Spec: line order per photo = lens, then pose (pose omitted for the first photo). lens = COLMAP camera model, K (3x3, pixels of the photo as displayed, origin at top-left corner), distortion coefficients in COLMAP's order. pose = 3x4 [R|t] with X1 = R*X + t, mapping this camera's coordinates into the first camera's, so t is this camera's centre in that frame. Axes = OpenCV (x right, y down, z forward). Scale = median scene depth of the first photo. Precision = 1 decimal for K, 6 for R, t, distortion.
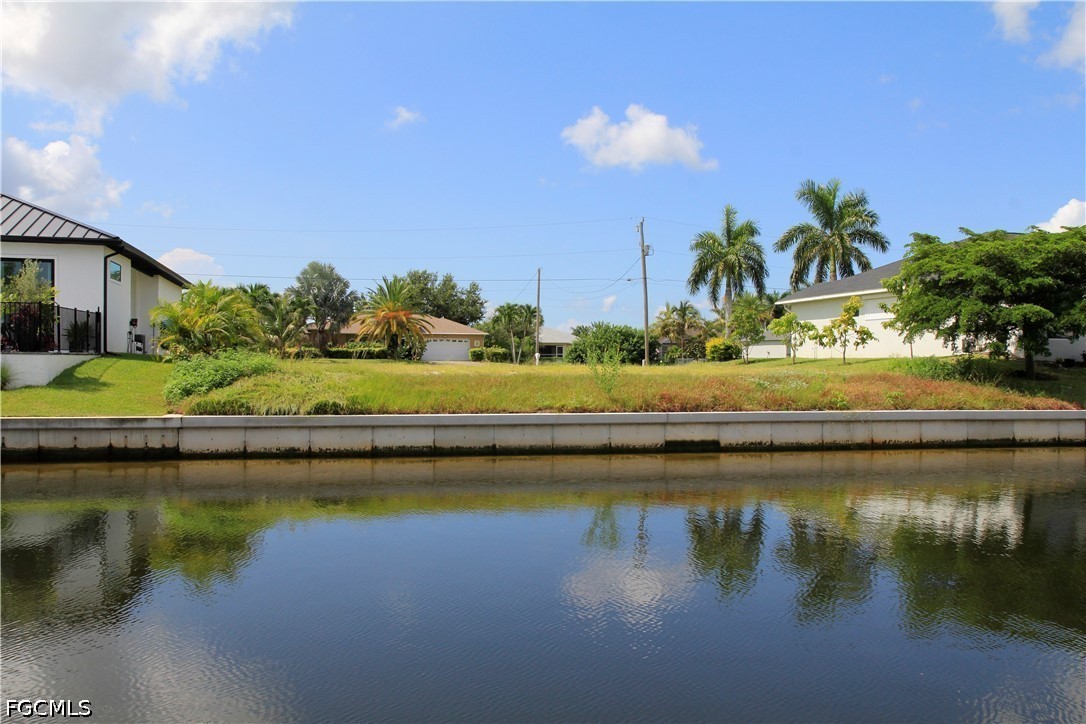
lens RADIAL K [[978.3, 0, 543.0], [0, 978.3, 362.0], [0, 0, 1]] dist [-0.064105, 0.153885]
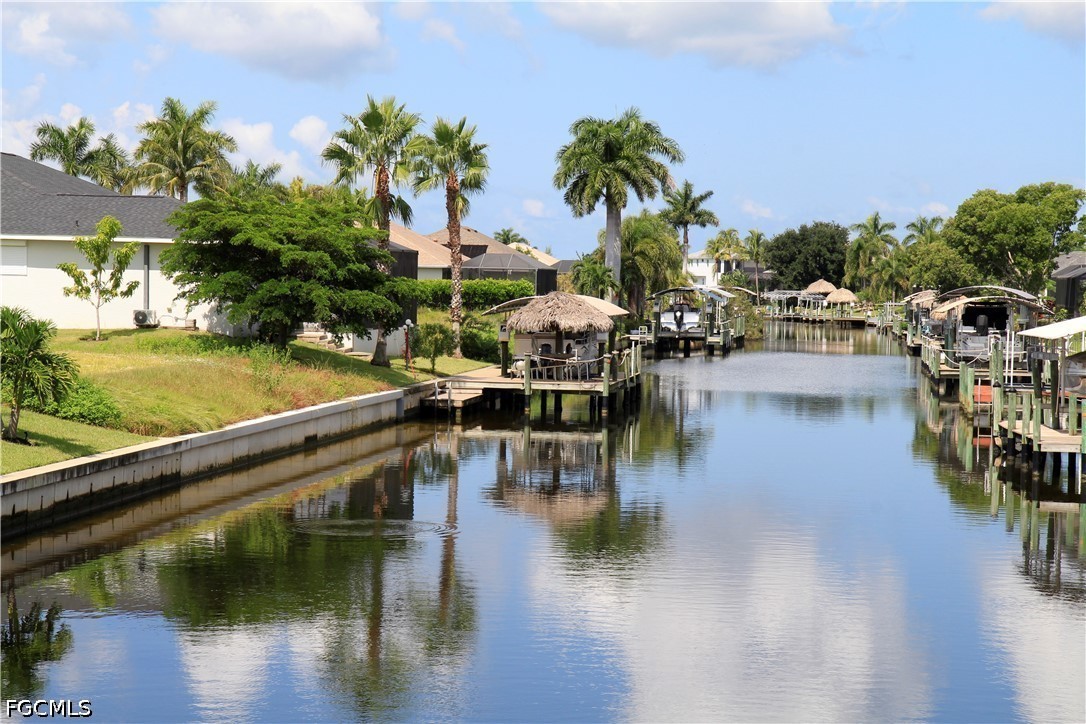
lens RADIAL K [[2543.5, 0, 543.0], [0, 2543.5, 362.0], [0, 0, 1]] dist [0.339527, 0.542429]
pose [[0.343715, -0.029762, 0.938602, -1.979223], [-0.017835, 0.999110, 0.038212, -0.089875], [-0.938905, -0.029874, 0.342878, -0.120437]]
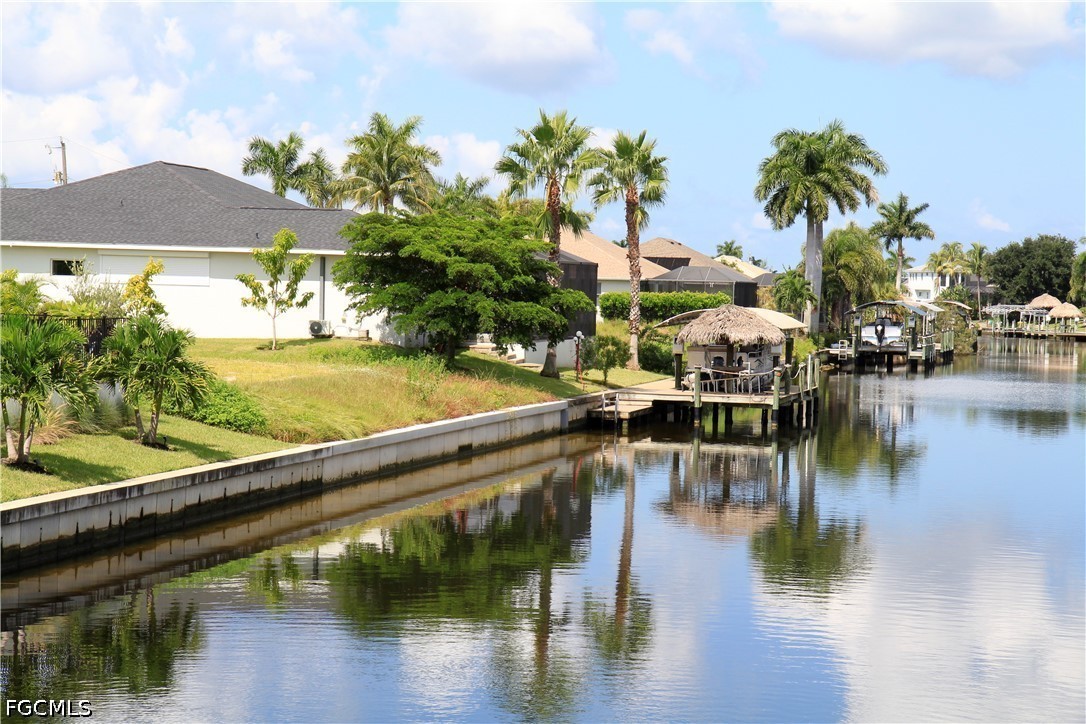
lens RADIAL K [[2543.5, 0, 543.0], [0, 2543.5, 362.0], [0, 0, 1]] dist [0.339527, 0.542429]
pose [[0.426826, -0.021867, 0.904069, -1.965962], [-0.023100, 0.999118, 0.035072, -0.090939], [-0.904039, -0.035854, 0.425944, -0.190897]]
